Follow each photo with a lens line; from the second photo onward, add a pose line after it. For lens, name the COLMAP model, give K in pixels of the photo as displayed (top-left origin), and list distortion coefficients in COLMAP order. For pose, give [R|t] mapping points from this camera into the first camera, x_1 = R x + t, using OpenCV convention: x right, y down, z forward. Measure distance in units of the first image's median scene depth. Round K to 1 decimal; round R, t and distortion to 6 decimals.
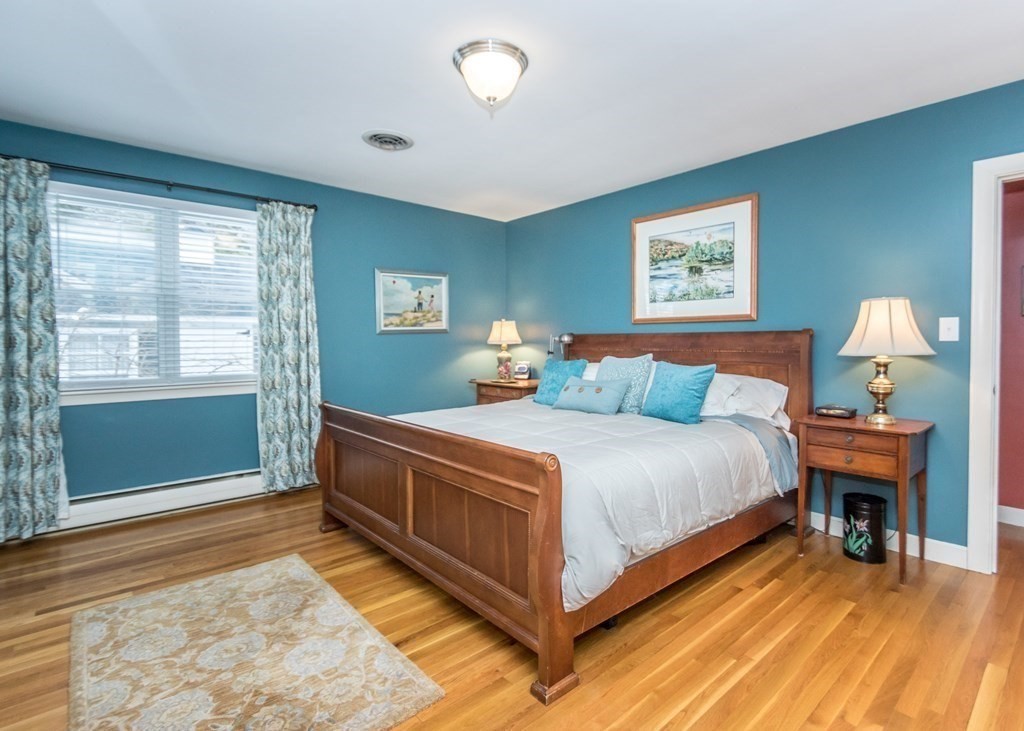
lens RADIAL K [[507.3, 0, 536.0], [0, 507.3, 348.8], [0, 0, 1]] dist [0.002971, 0.000090]
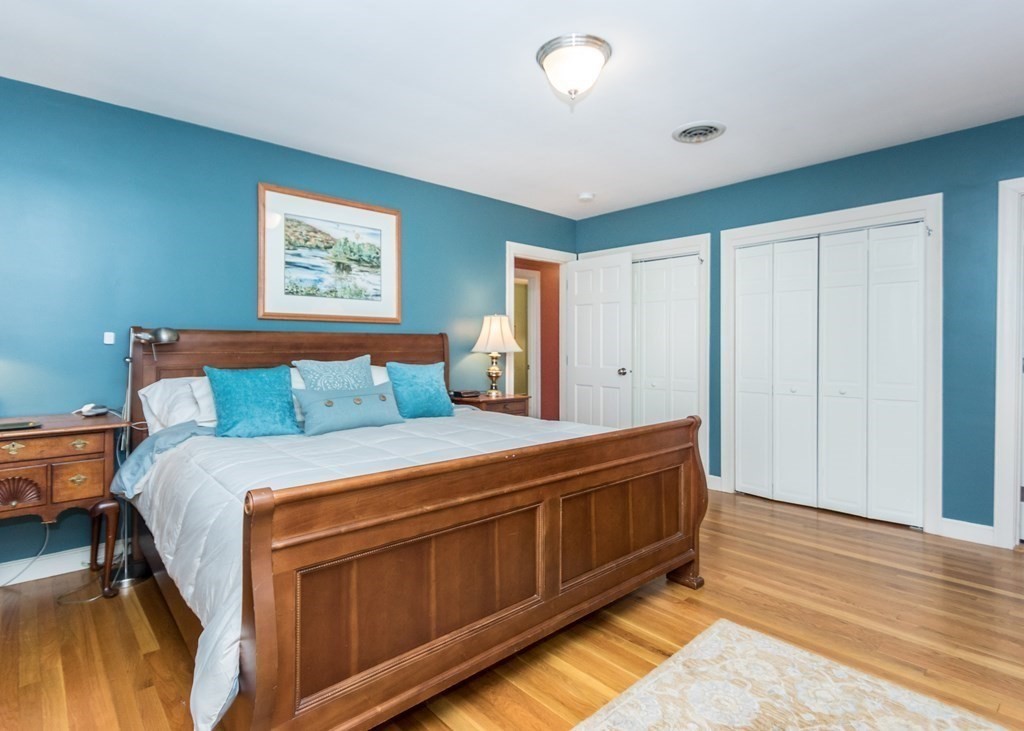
lens RADIAL K [[532.0, 0, 512.3], [0, 532.0, 348.0], [0, 0, 1]] dist [0.004755, 0.000413]
pose [[-0.000818, -0.003023, 0.999995, -0.711150], [0.014782, 0.999886, 0.003035, -0.001883], [-0.999890, 0.014785, -0.000773, 0.716368]]
